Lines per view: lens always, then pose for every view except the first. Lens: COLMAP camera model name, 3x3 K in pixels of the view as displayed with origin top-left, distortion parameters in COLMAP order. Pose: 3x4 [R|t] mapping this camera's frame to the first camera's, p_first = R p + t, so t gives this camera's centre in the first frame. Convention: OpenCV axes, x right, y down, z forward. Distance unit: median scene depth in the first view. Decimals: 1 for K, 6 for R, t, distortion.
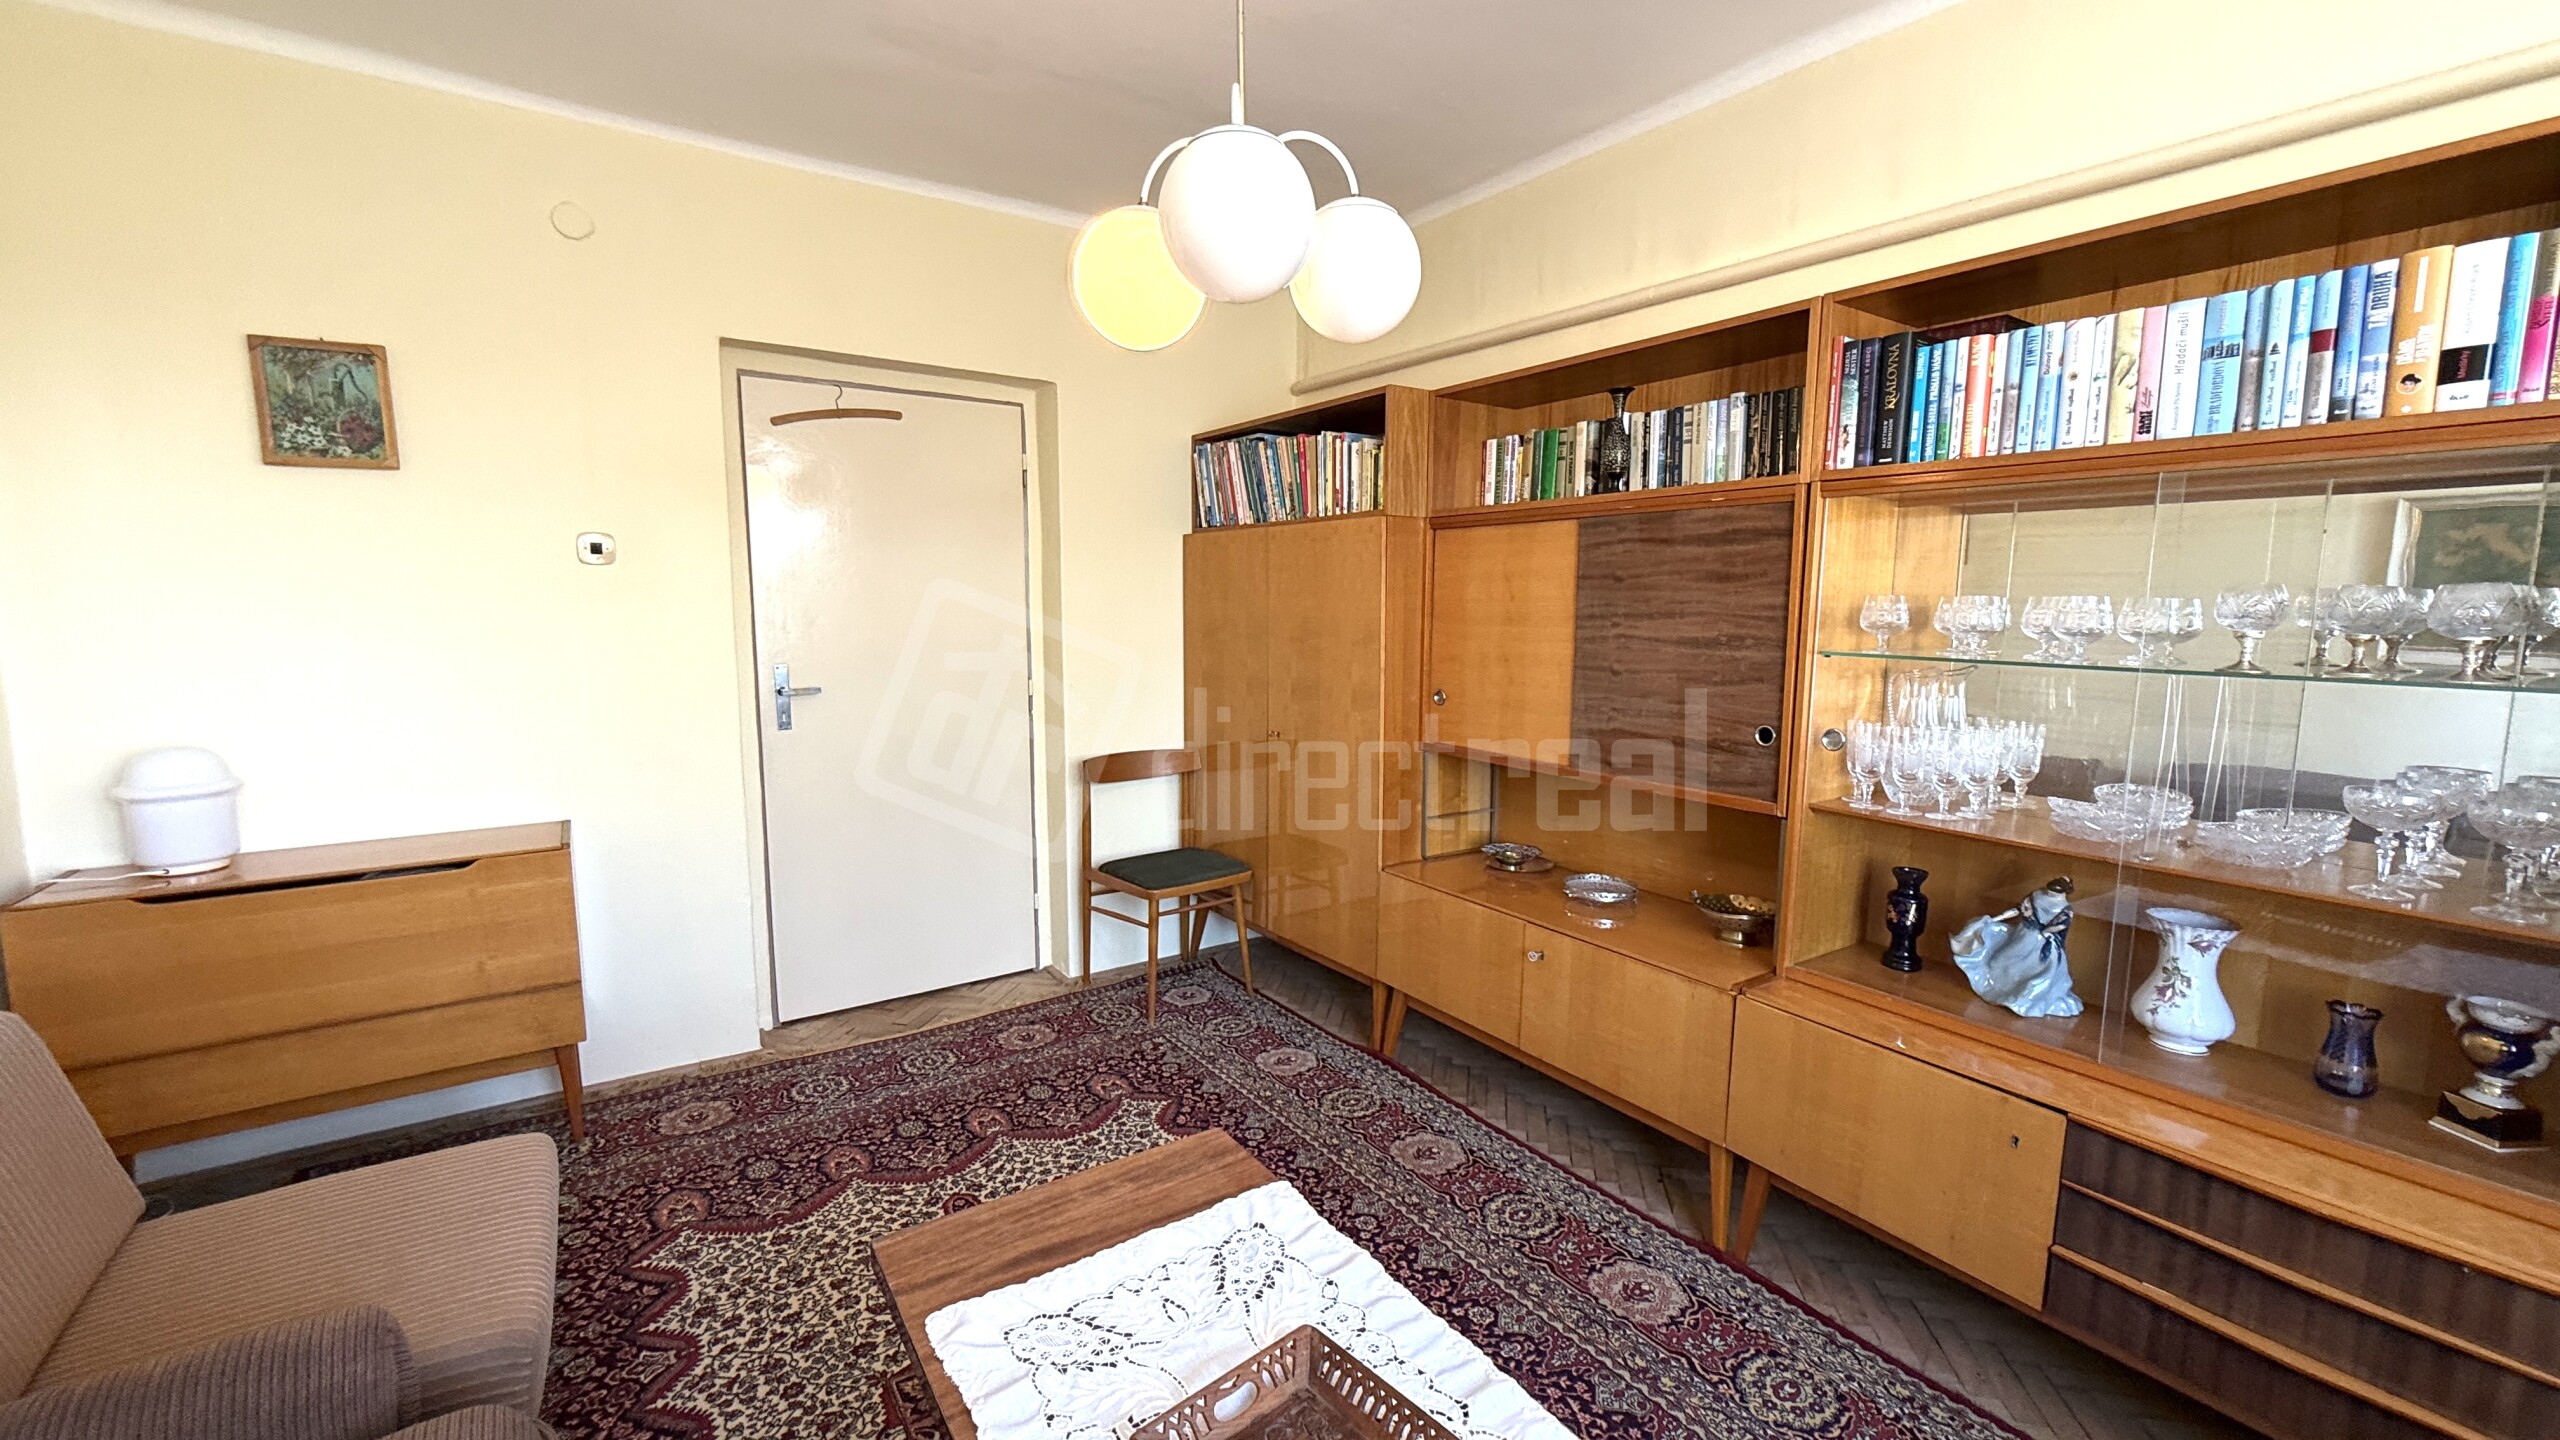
lens RADIAL K [[1023.8, 0, 1285.4], [0, 1023.8, 715.7], [0, 0, 1]] dist [-0.002024, -0.000044]
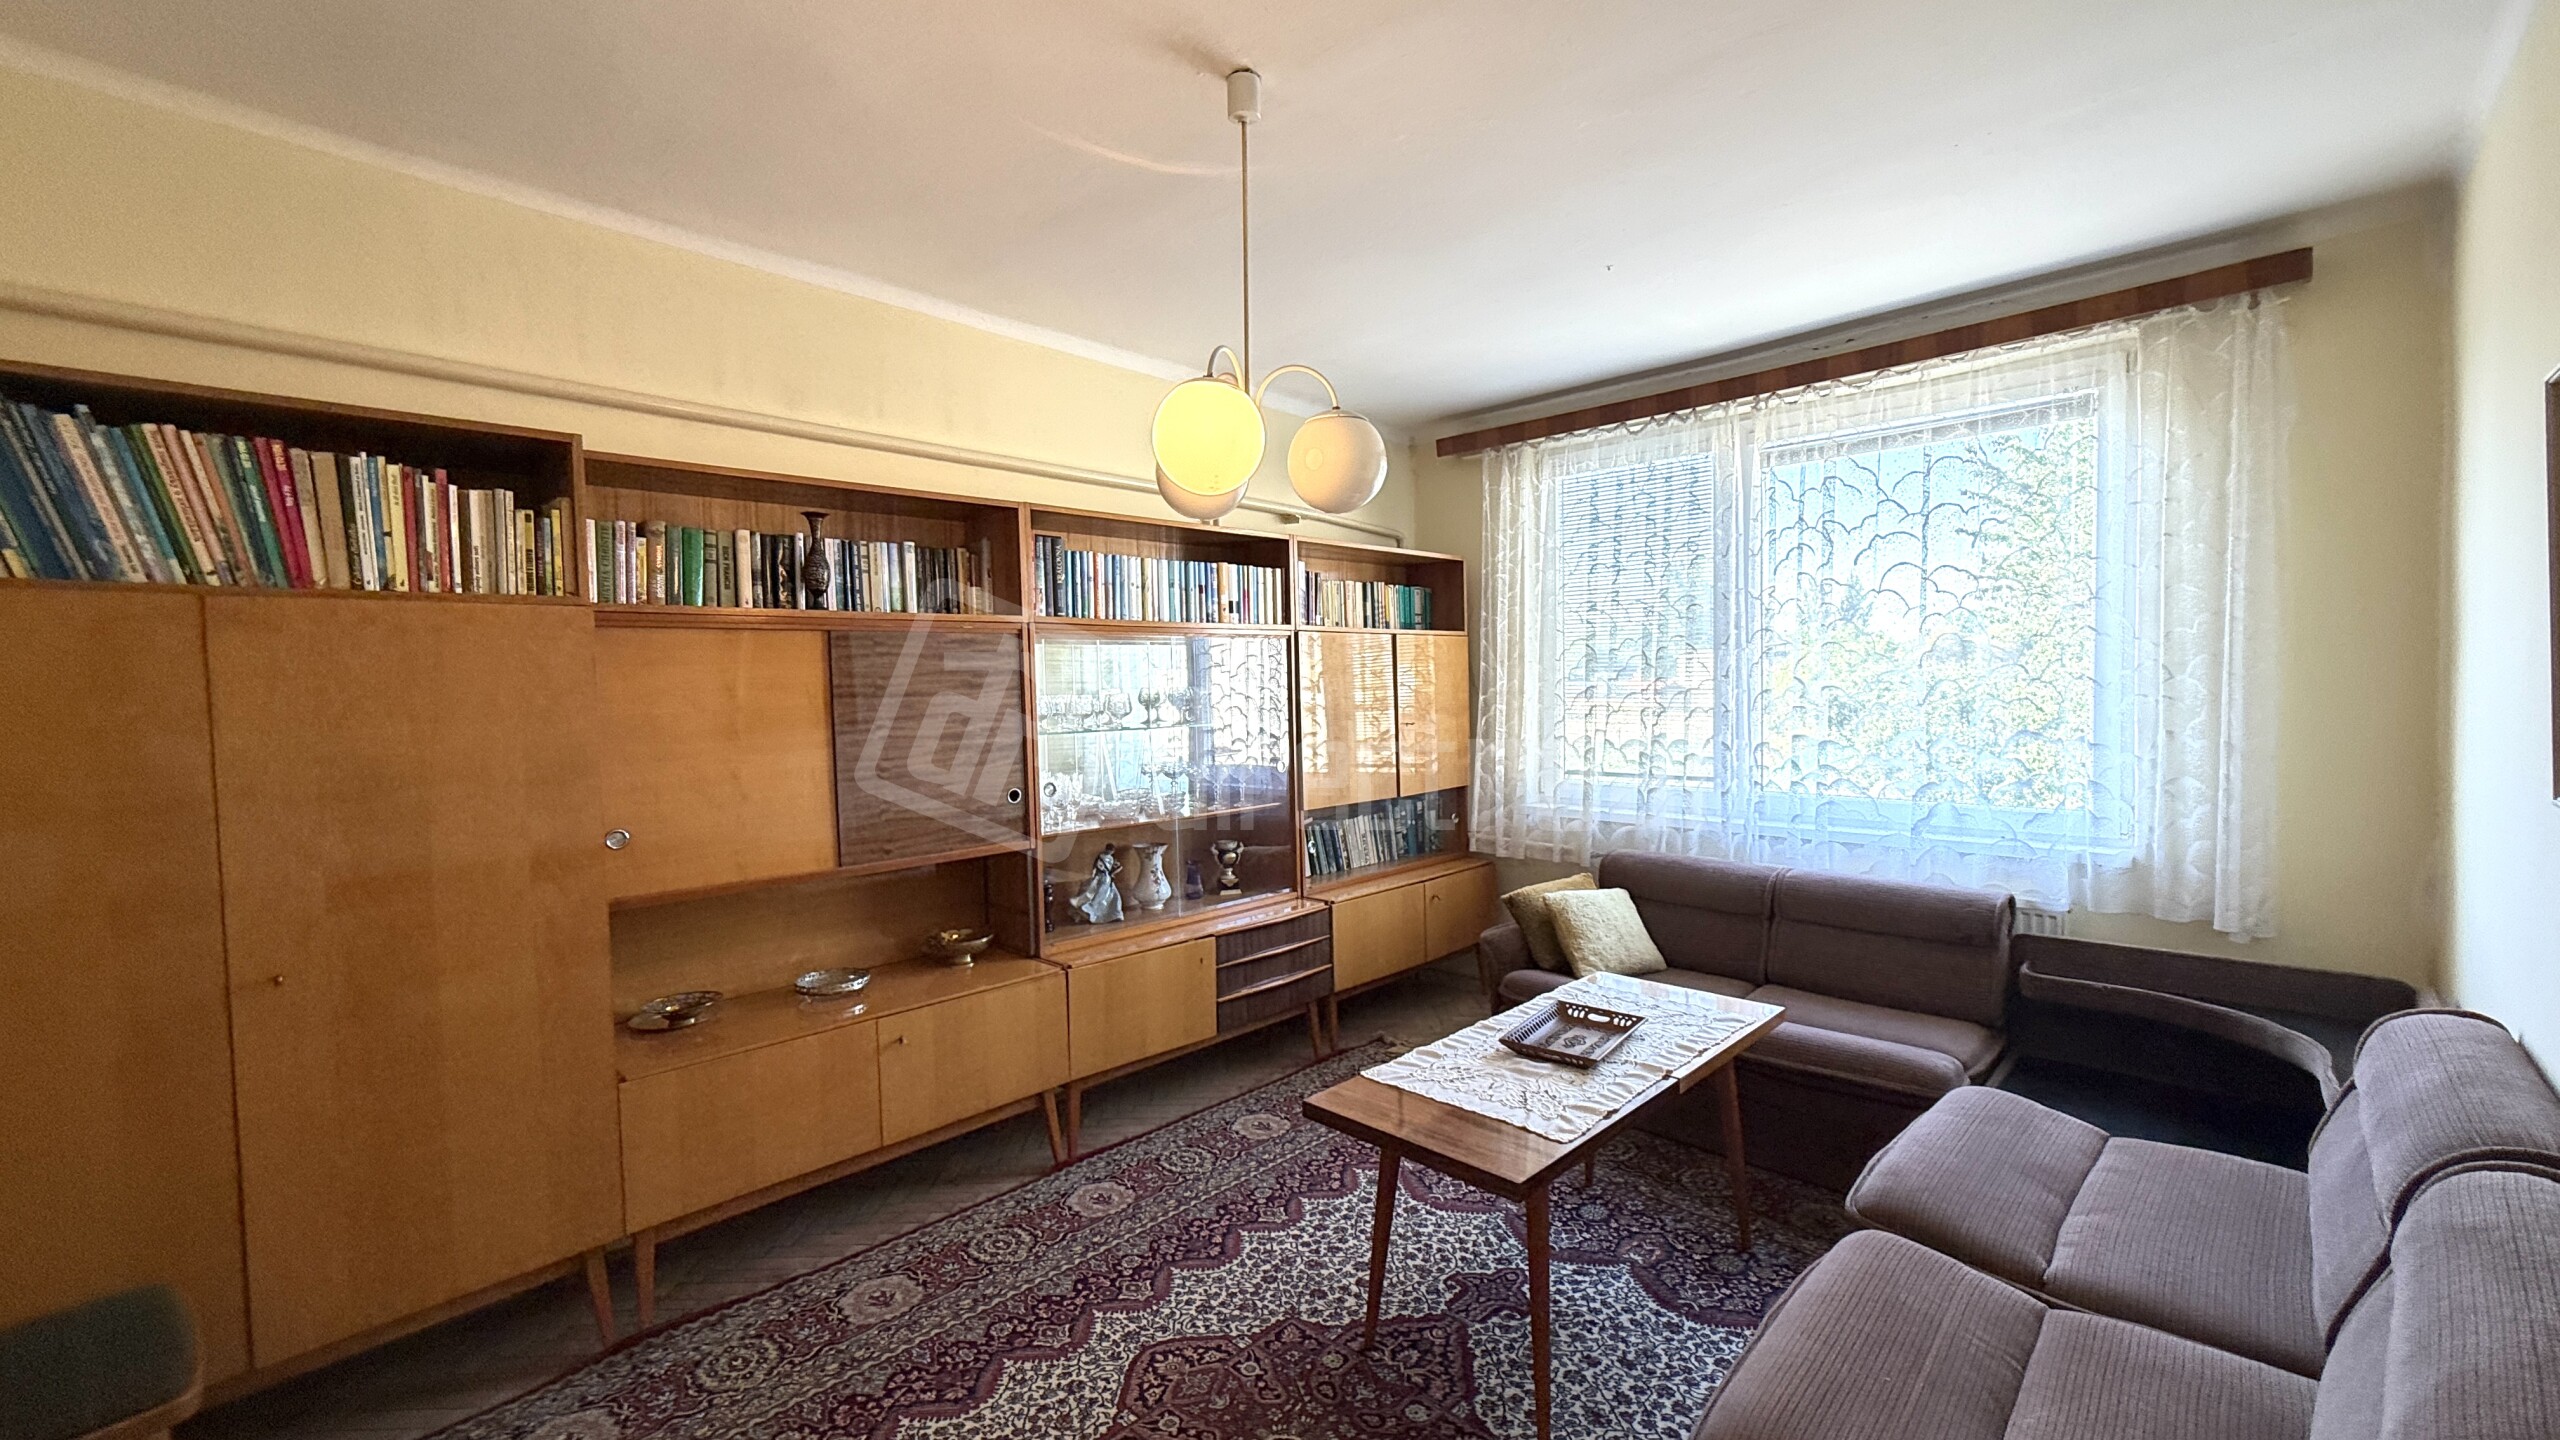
lens RADIAL K [[1023.8, 0, 1285.4], [0, 1023.8, 715.7], [0, 0, 1]] dist [-0.002024, -0.000044]
pose [[-0.196693, -0.036048, 0.979802, -0.908050], [0.132648, 0.989158, 0.063021, -0.119012], [-0.971451, 0.142365, -0.189779, 0.814020]]
